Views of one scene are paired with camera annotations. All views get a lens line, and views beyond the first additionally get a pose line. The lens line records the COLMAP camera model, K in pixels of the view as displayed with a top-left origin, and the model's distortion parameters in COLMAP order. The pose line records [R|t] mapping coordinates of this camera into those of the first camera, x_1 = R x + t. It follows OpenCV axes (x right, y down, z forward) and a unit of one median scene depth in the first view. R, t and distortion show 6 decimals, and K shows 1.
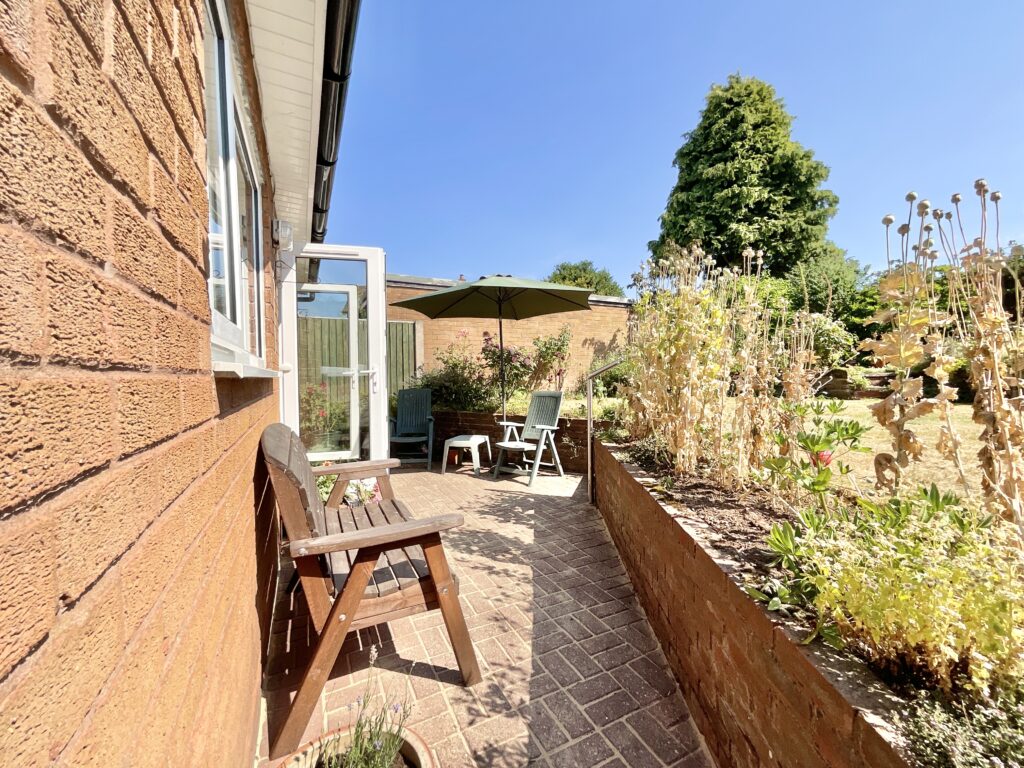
lens RADIAL K [[414.7, 0, 509.2], [0, 414.7, 384.7], [0, 0, 1]] dist [0.016805, -0.007652]
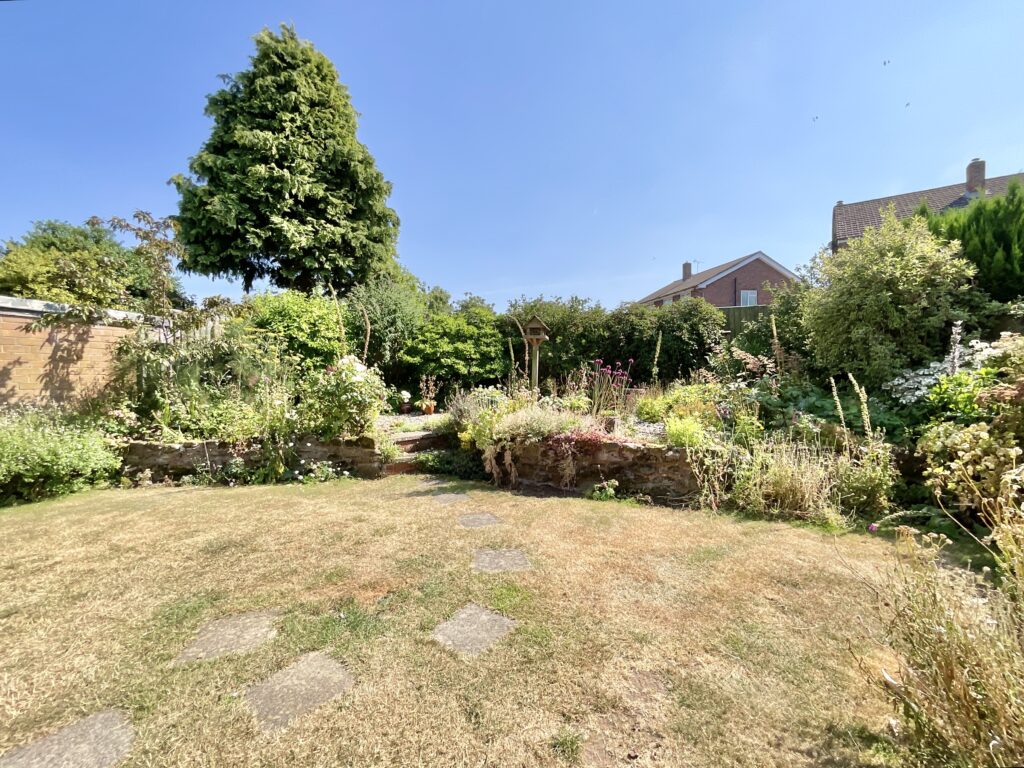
lens RADIAL K [[416.1, 0, 510.4], [0, 416.1, 383.8], [0, 0, 1]] dist [-0.008408, 0.001077]
pose [[0.693123, -0.017106, 0.720616, 0.288590], [0.016614, 0.999832, 0.007753, -0.089303], [-0.720628, 0.006599, 0.693291, 0.195816]]
